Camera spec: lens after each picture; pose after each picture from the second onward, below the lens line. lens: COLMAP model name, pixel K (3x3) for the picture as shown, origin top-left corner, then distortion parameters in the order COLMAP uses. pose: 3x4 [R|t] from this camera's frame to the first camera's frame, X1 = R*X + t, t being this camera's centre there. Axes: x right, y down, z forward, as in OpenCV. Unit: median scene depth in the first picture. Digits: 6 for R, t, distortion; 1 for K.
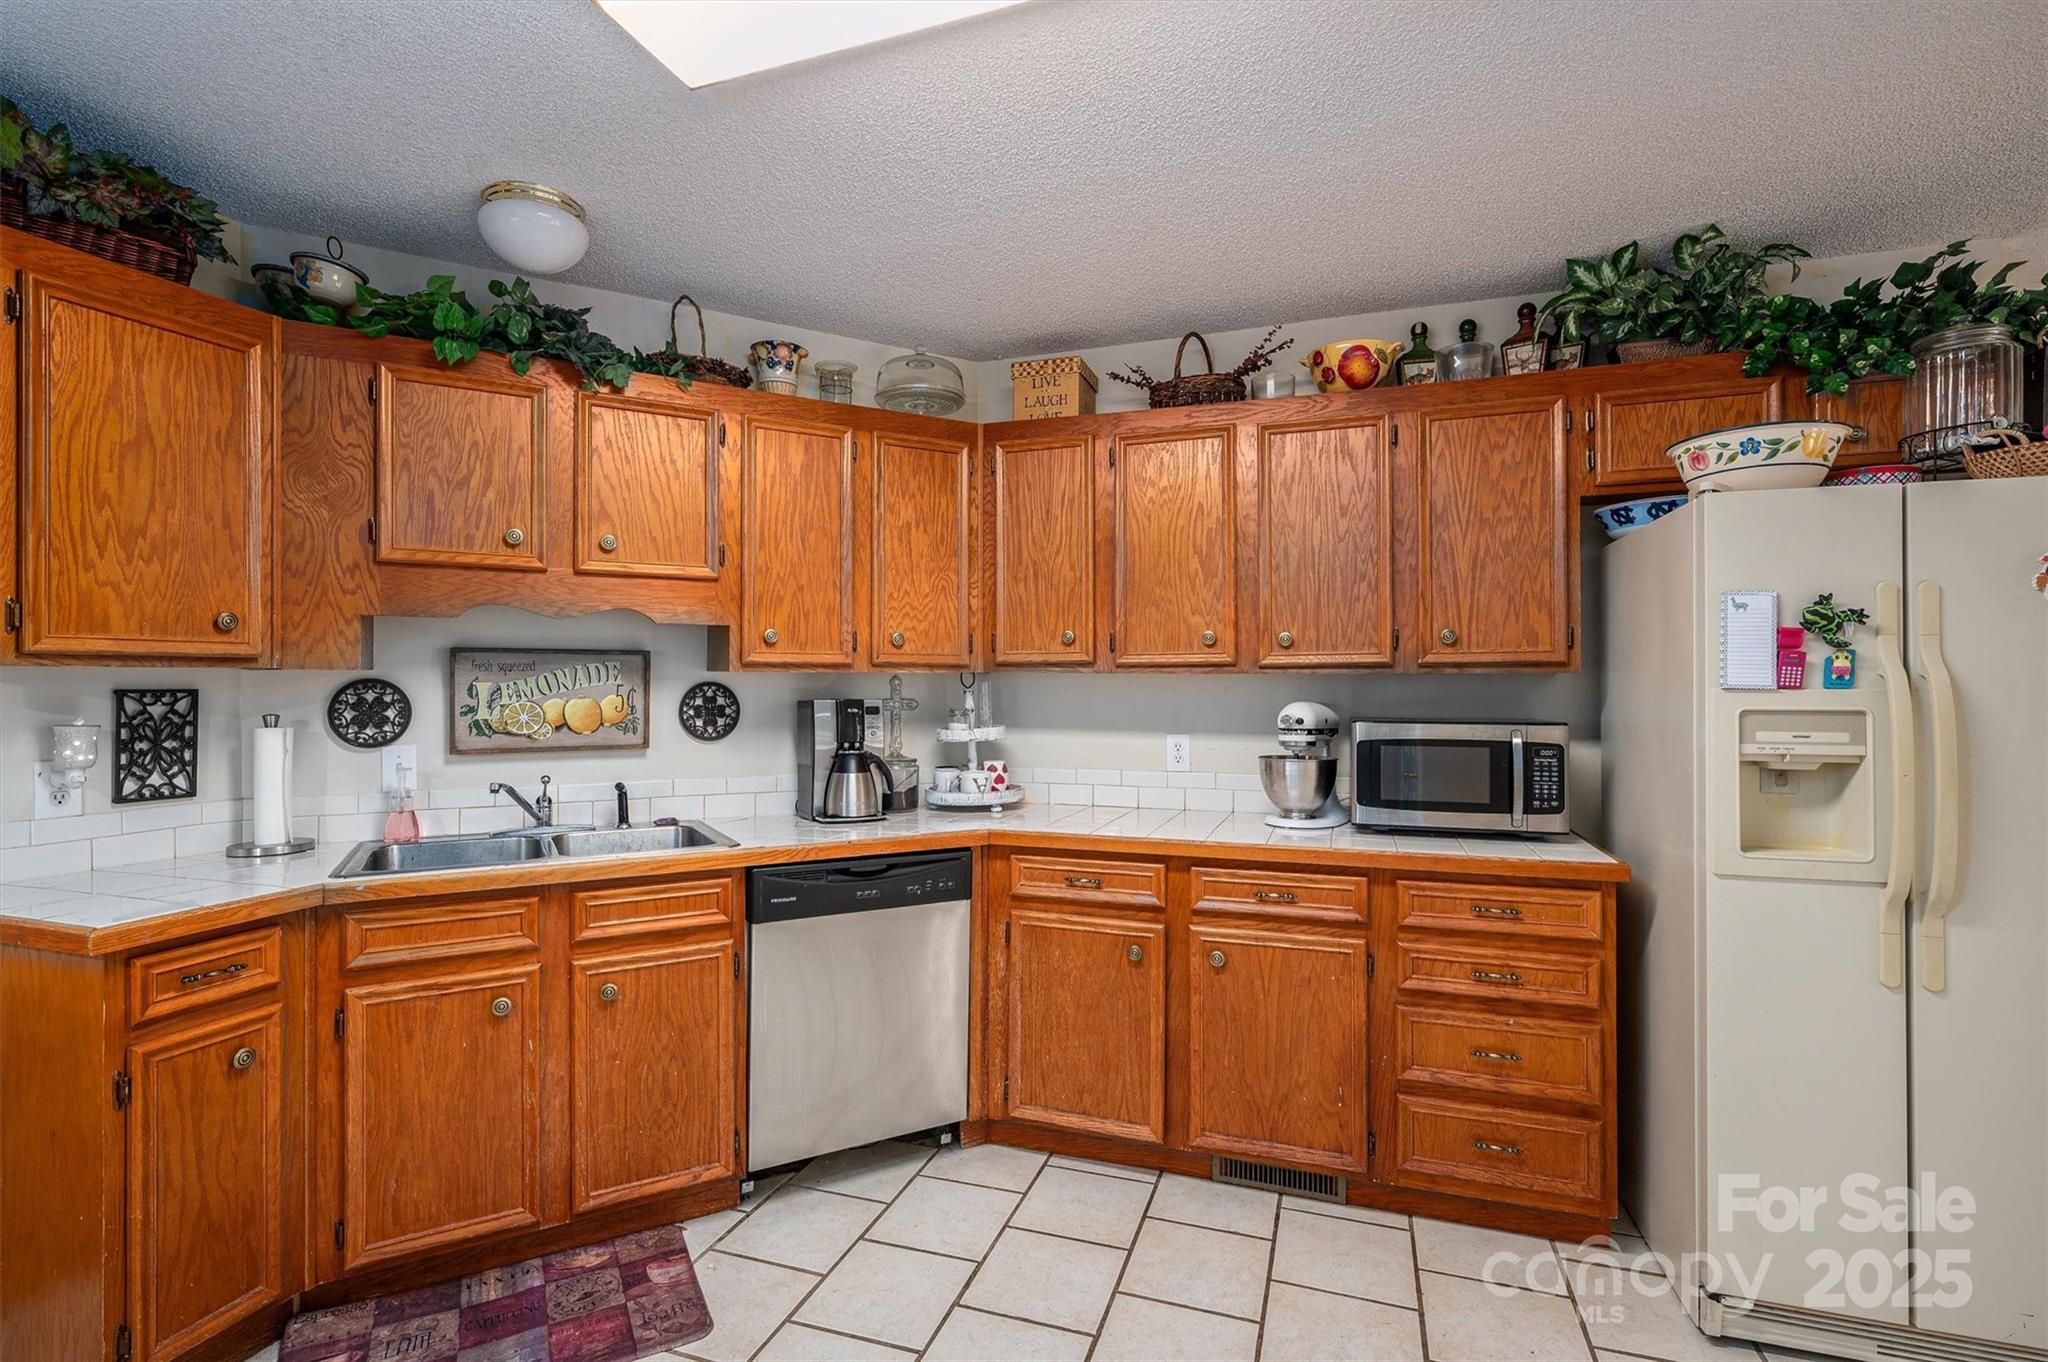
lens RADIAL K [[944.4, 0, 1027.2], [0, 944.4, 681.2], [0, 0, 1]] dist [-0.001502, 0.000691]
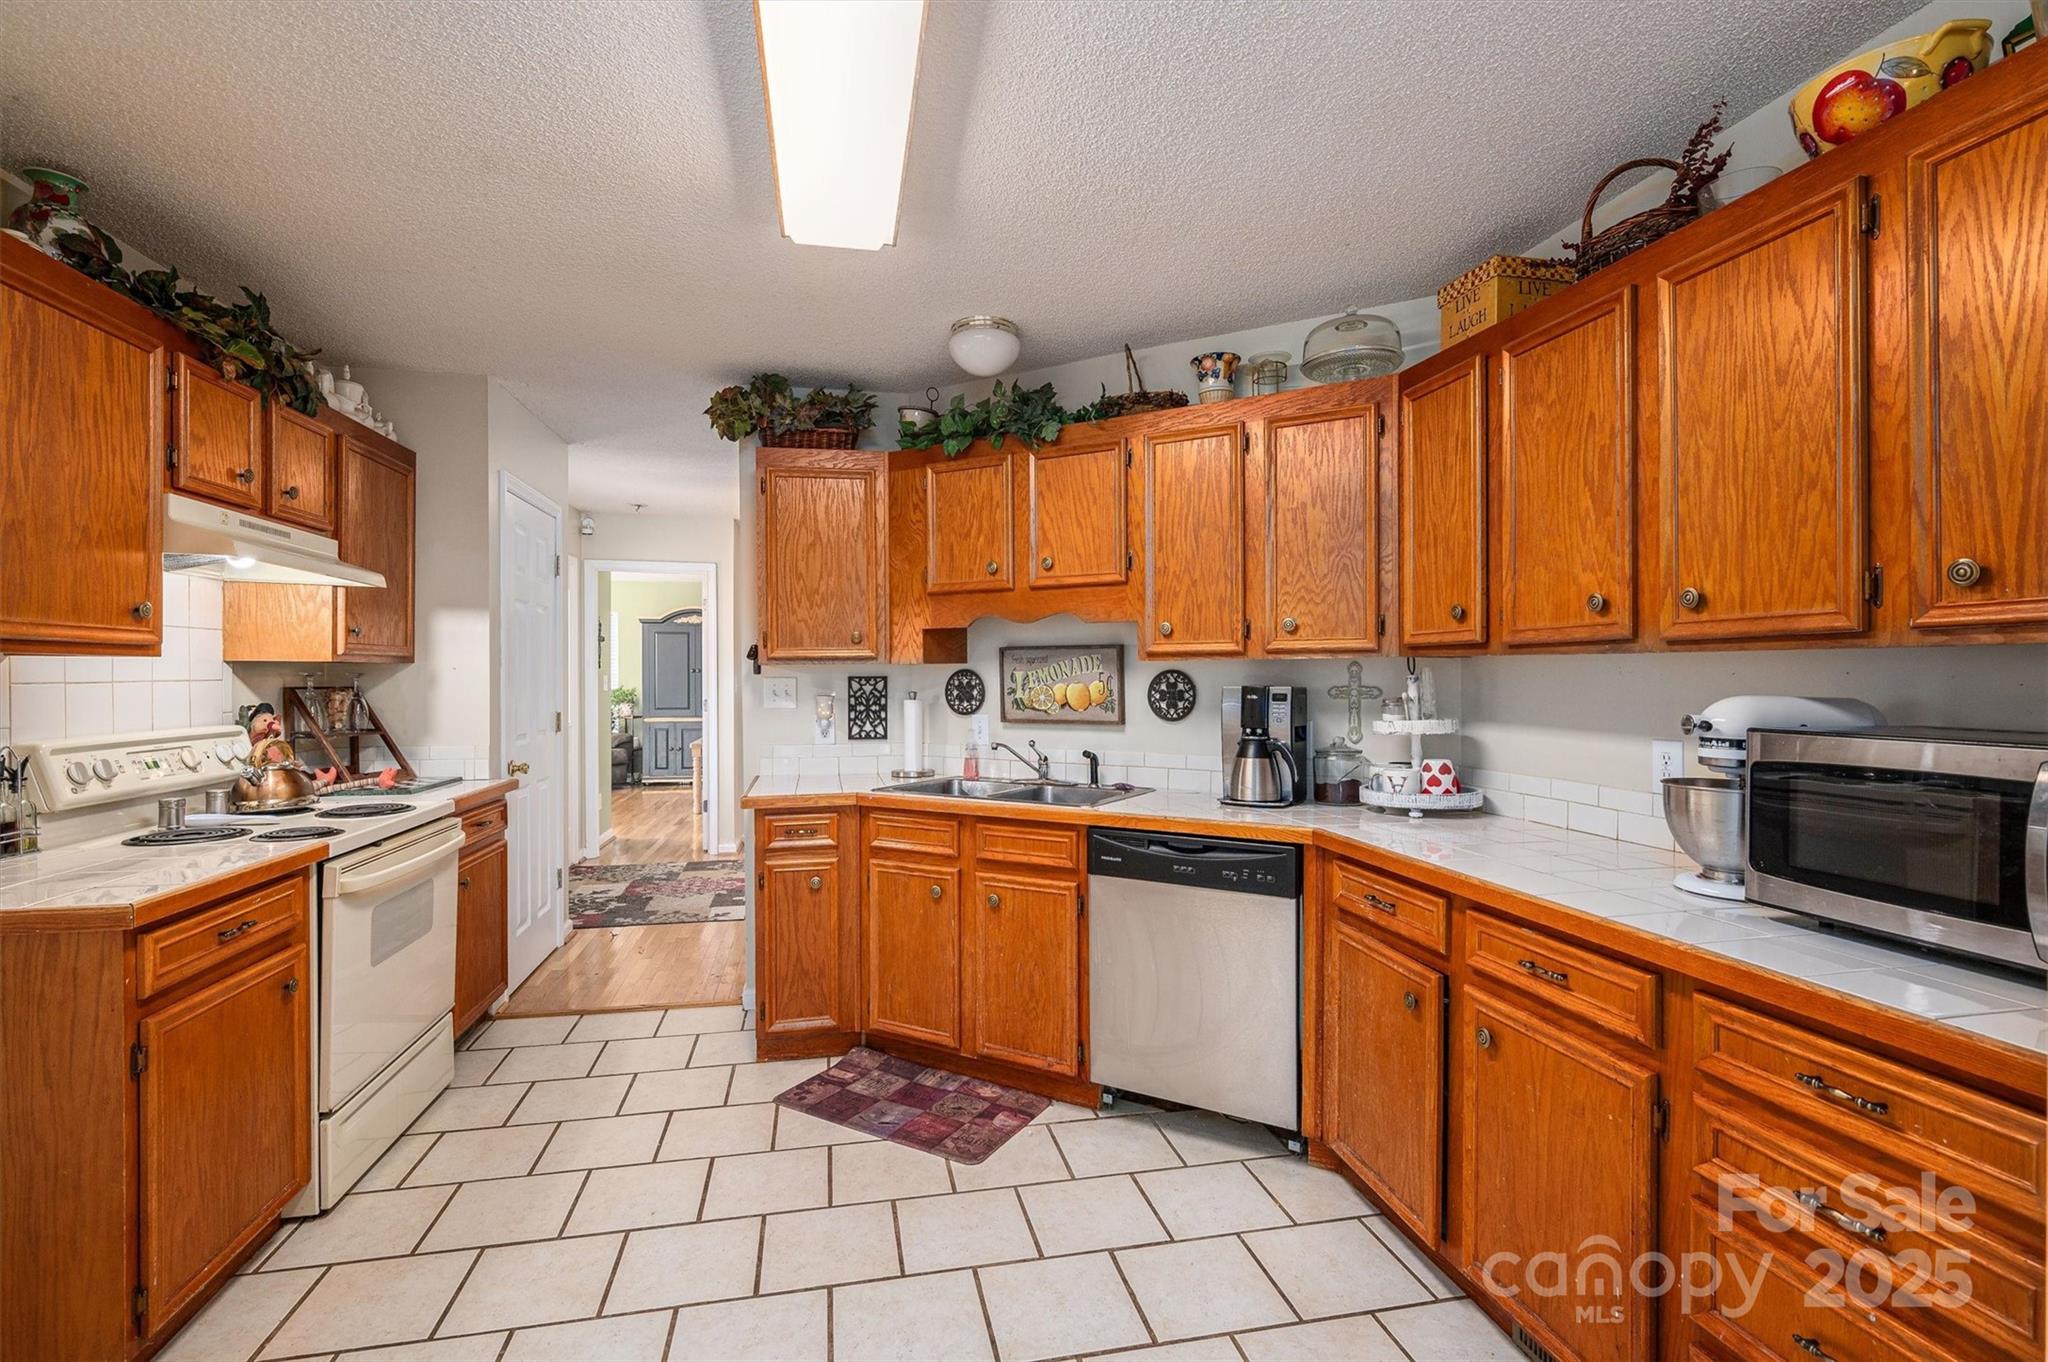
lens RADIAL K [[944.4, 0, 1024.8], [0, 944.4, 678.3], [0, 0, 1]] dist [-0.001502, 0.000691]
pose [[0.511141, 0.001449, -0.859496, 0.626781], [0.008031, 0.999947, 0.006462, 0.002552], [0.859460, -0.010205, 0.511102, 0.296392]]
